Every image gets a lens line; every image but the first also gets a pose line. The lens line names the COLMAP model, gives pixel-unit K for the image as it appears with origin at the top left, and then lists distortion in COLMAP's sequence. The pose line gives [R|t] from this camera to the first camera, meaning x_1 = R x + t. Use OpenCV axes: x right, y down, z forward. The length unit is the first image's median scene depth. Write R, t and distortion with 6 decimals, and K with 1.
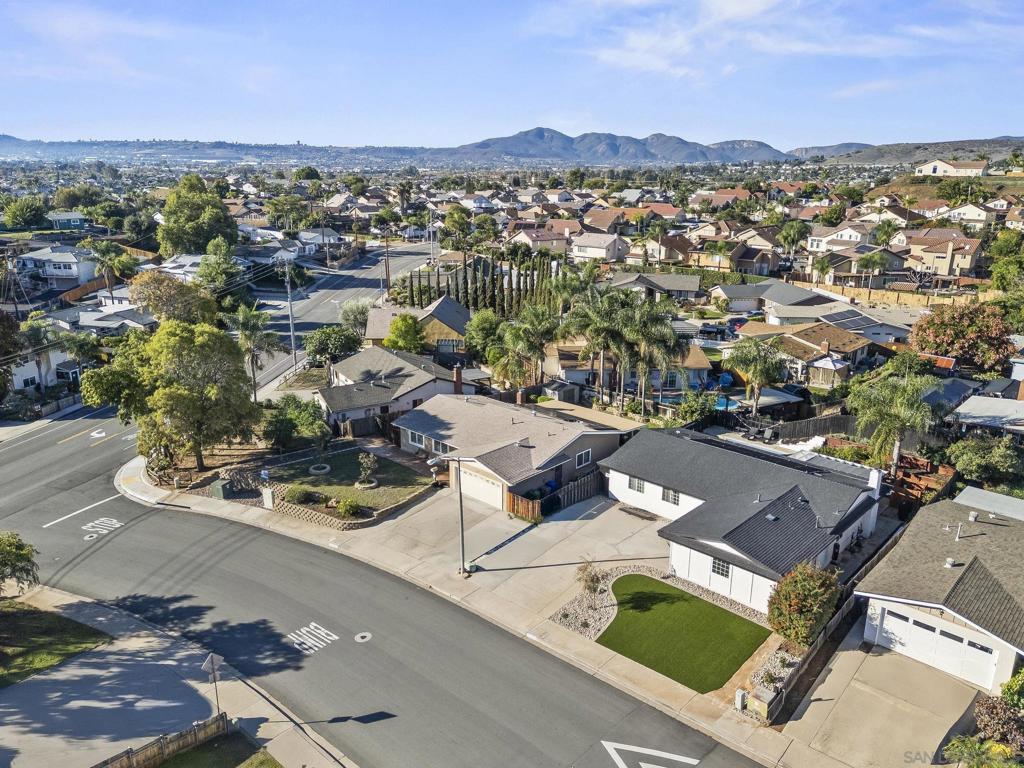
lens RADIAL K [[757.3, 0, 512.0], [0, 757.3, 384.0], [0, 0, 1]] dist [0.086176, -0.095973]
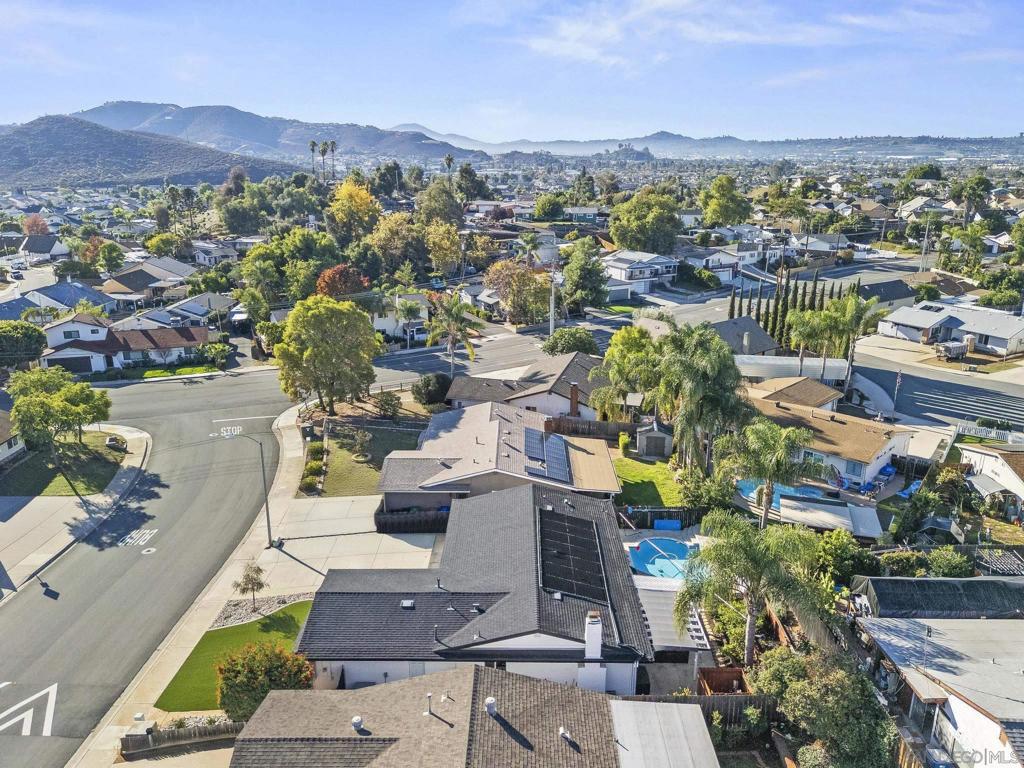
lens RADIAL K [[757.3, 0, 512.0], [0, 757.3, 384.0], [0, 0, 1]] dist [0.086176, -0.095973]
pose [[0.677298, 0.208228, -0.705626, 0.806874], [-0.205264, 0.974509, 0.090550, -0.135218], [0.706494, 0.083510, 0.702775, 0.389245]]
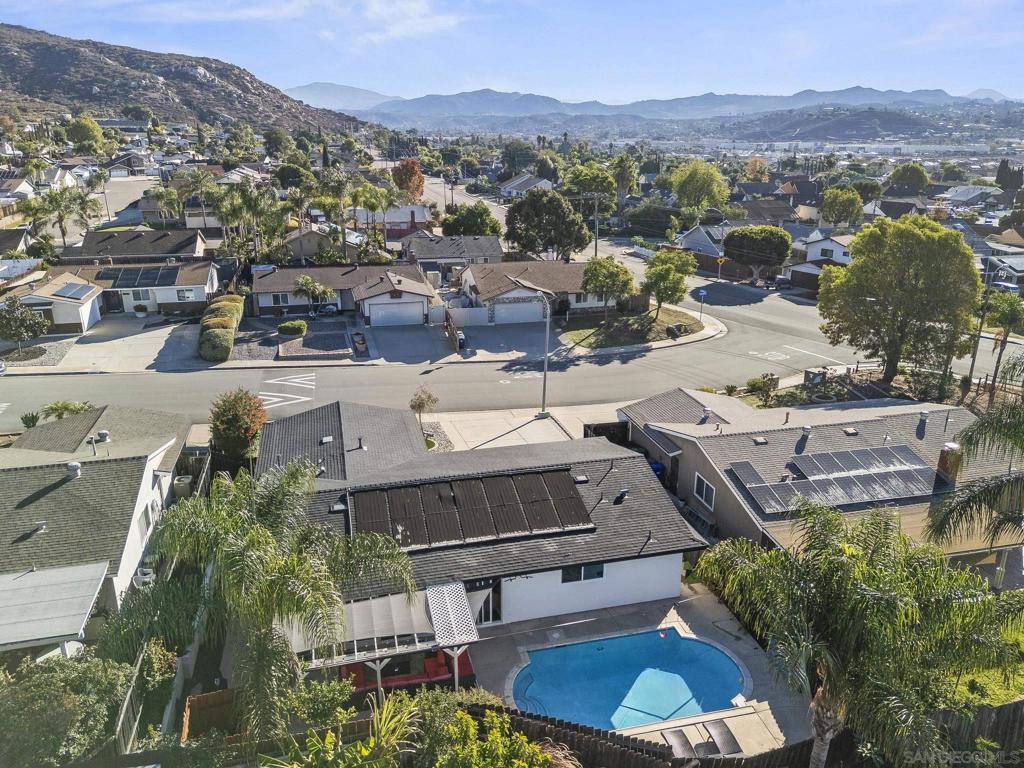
lens RADIAL K [[757.3, 0, 512.0], [0, 757.3, 384.0], [0, 0, 1]] dist [0.086176, -0.095973]
pose [[-0.536309, 0.259801, -0.803042, 0.713779], [-0.249443, 0.860157, 0.444869, -0.227171], [0.806319, 0.438900, -0.396504, 1.208637]]
